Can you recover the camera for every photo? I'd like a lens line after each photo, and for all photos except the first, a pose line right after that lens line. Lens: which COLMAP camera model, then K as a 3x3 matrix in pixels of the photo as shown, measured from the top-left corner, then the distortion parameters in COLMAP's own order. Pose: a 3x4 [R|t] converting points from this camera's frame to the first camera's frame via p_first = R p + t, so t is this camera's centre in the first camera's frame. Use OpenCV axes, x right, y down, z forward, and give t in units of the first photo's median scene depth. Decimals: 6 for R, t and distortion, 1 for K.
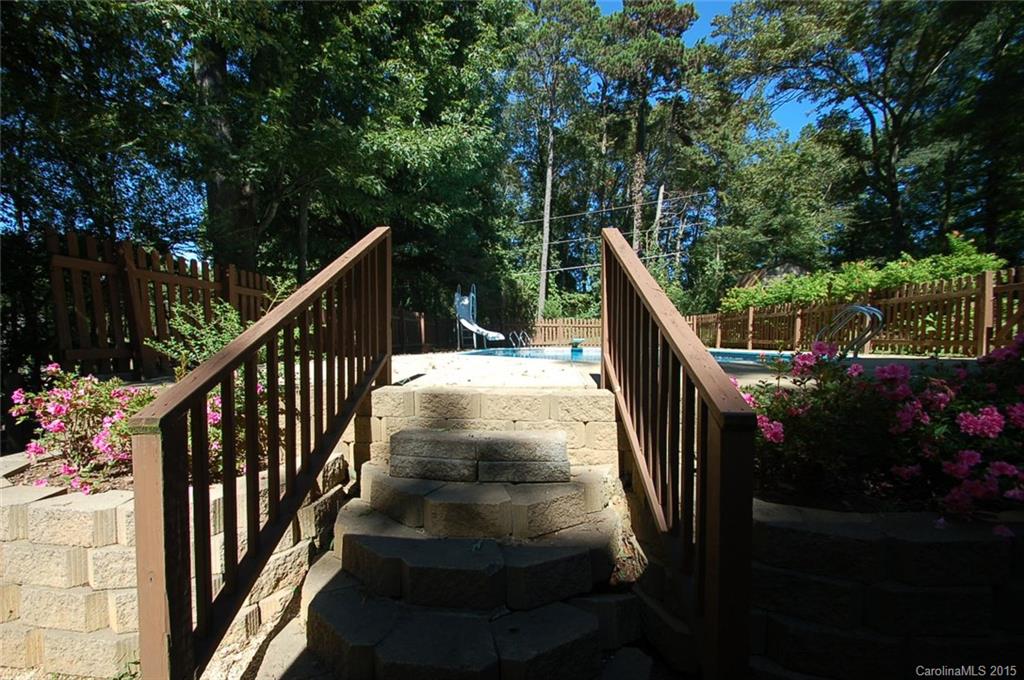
lens RADIAL K [[443.7, 0, 488.5], [0, 443.7, 351.1], [0, 0, 1]] dist [0.003965, -0.002828]
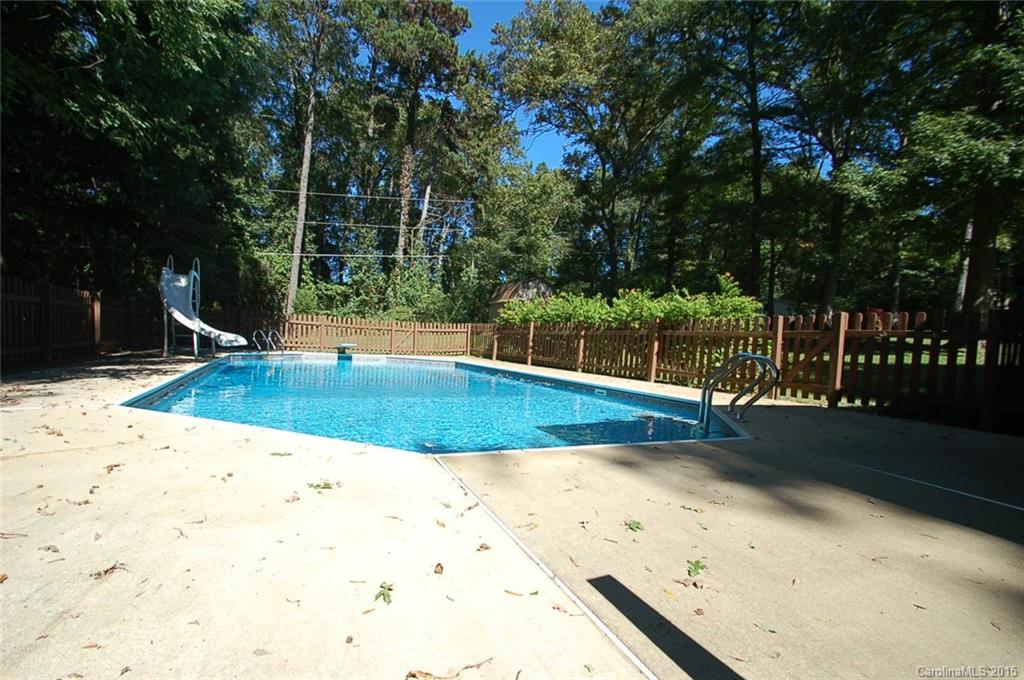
lens RADIAL K [[443.7, 0, 483.2], [0, 443.7, 353.7], [0, 0, 1]] dist [0.003965, -0.002828]
pose [[0.855748, 0.032981, 0.516341, -0.002440], [-0.043571, 0.999015, 0.008400, -0.012923], [-0.515556, -0.029686, 0.856342, 0.084868]]
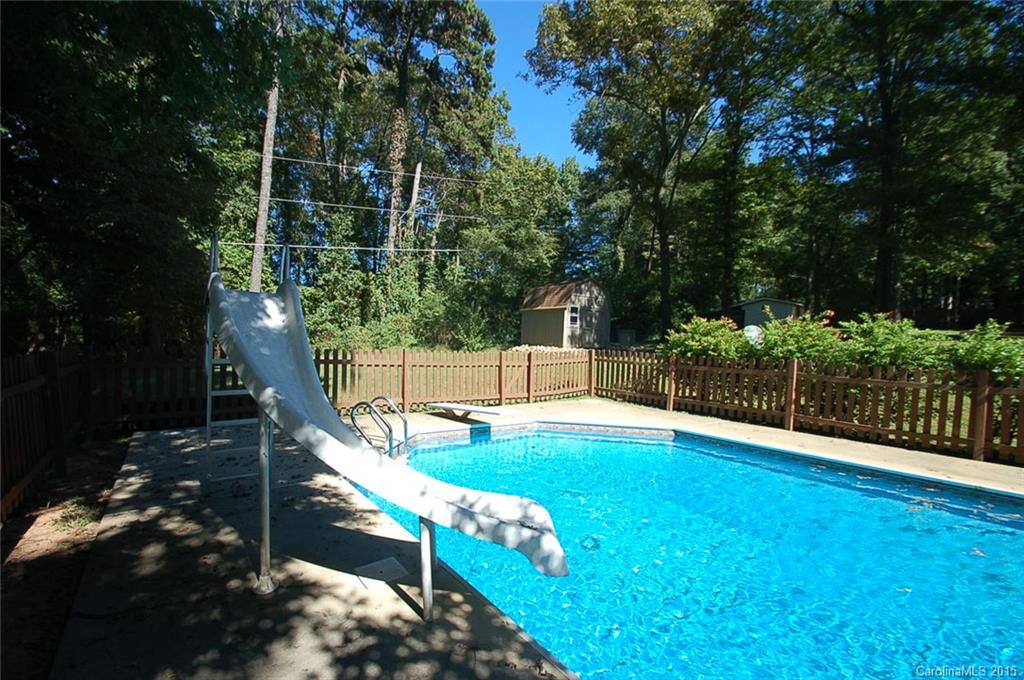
lens RADIAL K [[443.7, 0, 478.7], [0, 443.7, 353.1], [0, 0, 1]] dist [0.003965, -0.002828]
pose [[0.758114, 0.009146, 0.652058, -0.045620], [-0.020123, 0.999754, 0.009372, -0.041354], [-0.651812, -0.020226, 0.758111, 0.328182]]
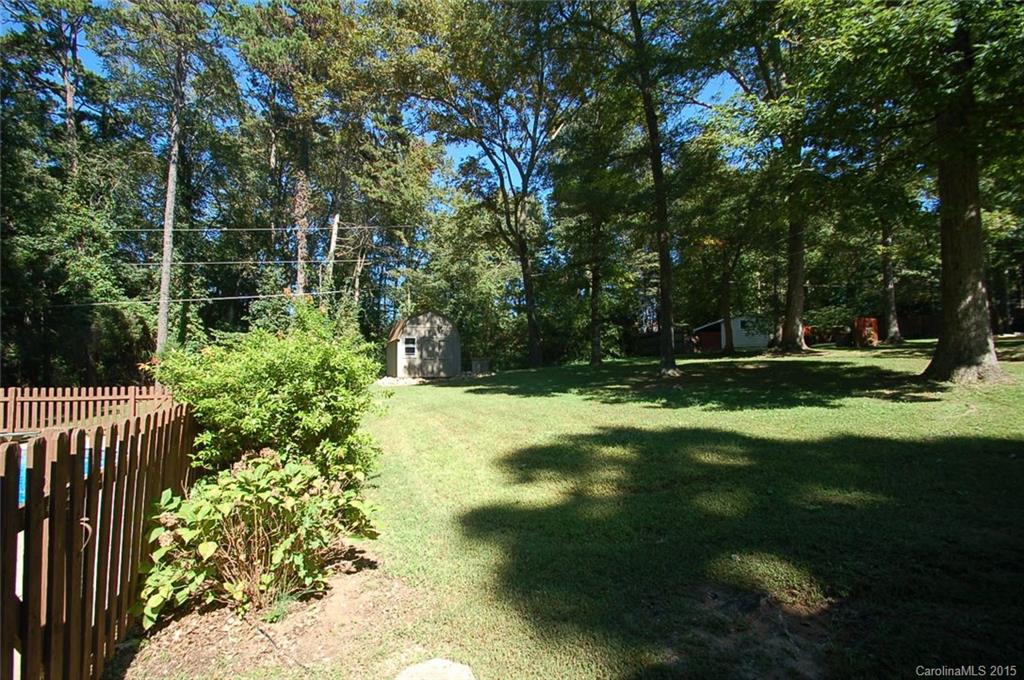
lens RADIAL K [[443.7, 0, 485.3], [0, 443.7, 350.0], [0, 0, 1]] dist [0.003965, -0.002828]
pose [[0.873917, 0.017750, 0.485752, 0.230788], [0.019609, 0.997232, -0.071719, -0.037675], [-0.485680, 0.072201, 0.871150, 0.115182]]
